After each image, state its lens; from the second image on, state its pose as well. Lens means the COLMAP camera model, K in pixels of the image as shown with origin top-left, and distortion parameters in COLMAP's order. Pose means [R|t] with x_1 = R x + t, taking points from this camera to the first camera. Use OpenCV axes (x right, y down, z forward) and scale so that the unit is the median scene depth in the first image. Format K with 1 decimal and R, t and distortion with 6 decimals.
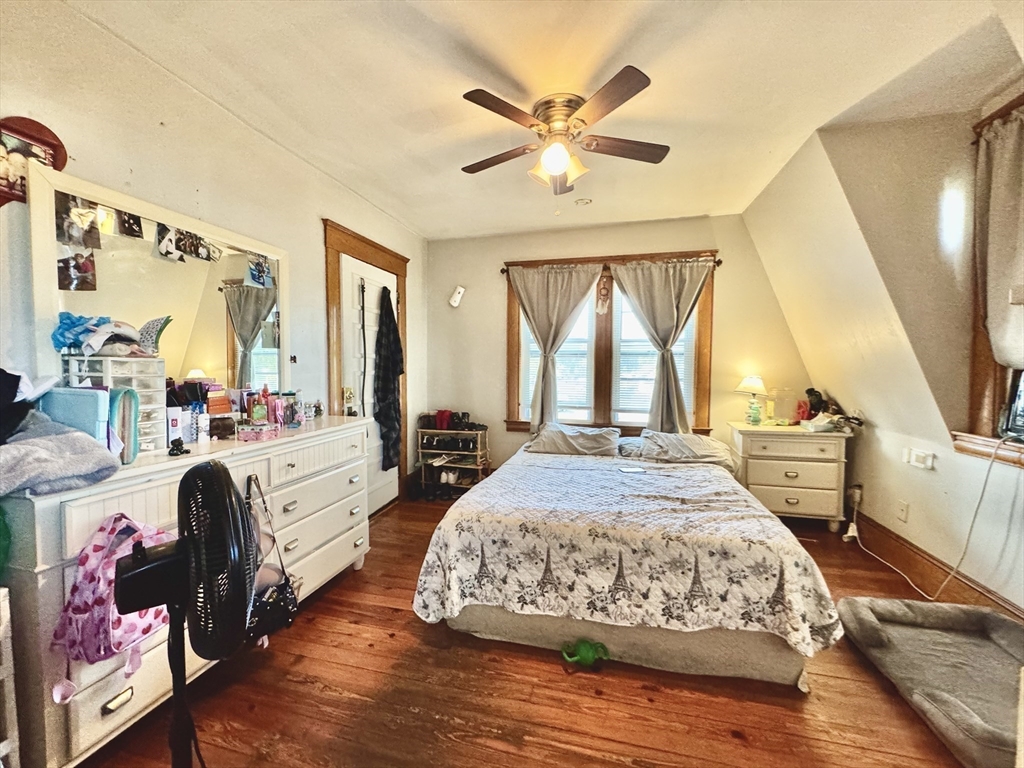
lens RADIAL K [[410.0, 0, 510.5], [0, 410.0, 381.6], [0, 0, 1]] dist [-0.004257, 0.000068]
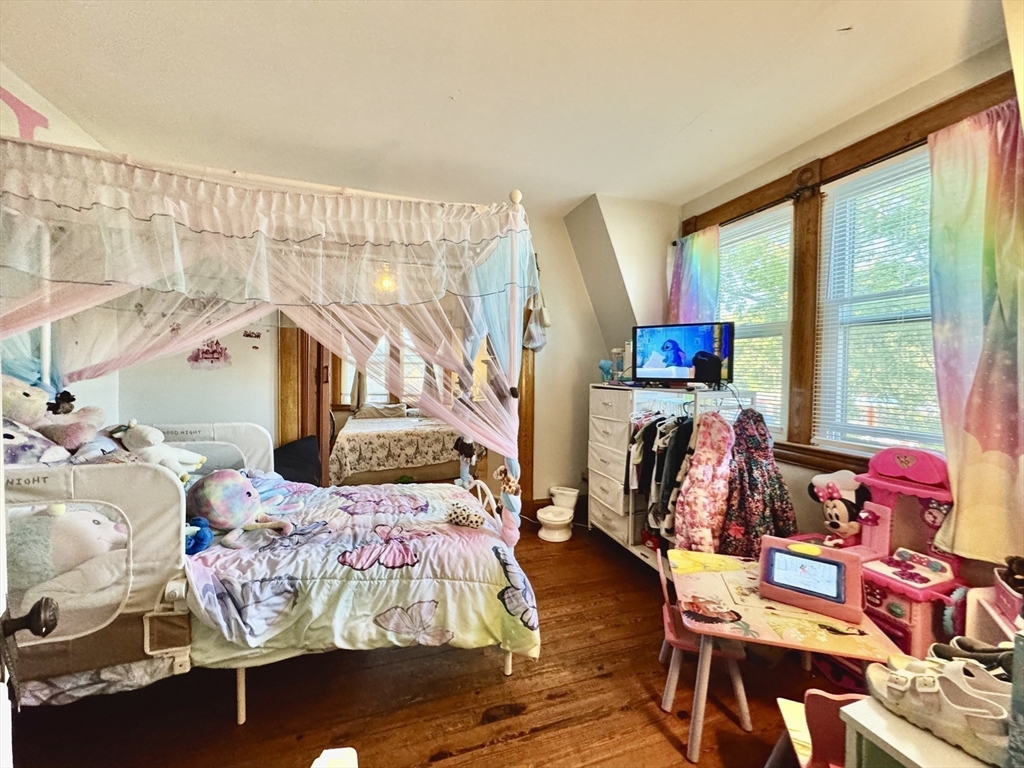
lens RADIAL K [[410.0, 0, 510.6], [0, 410.0, 378.1], [0, 0, 1]] dist [-0.004257, 0.000068]
pose [[0.839080, -0.010086, 0.543914, -0.648537], [0.019319, 0.999750, -0.011264, 0.052207], [-0.543665, 0.019960, 0.839065, -1.532044]]
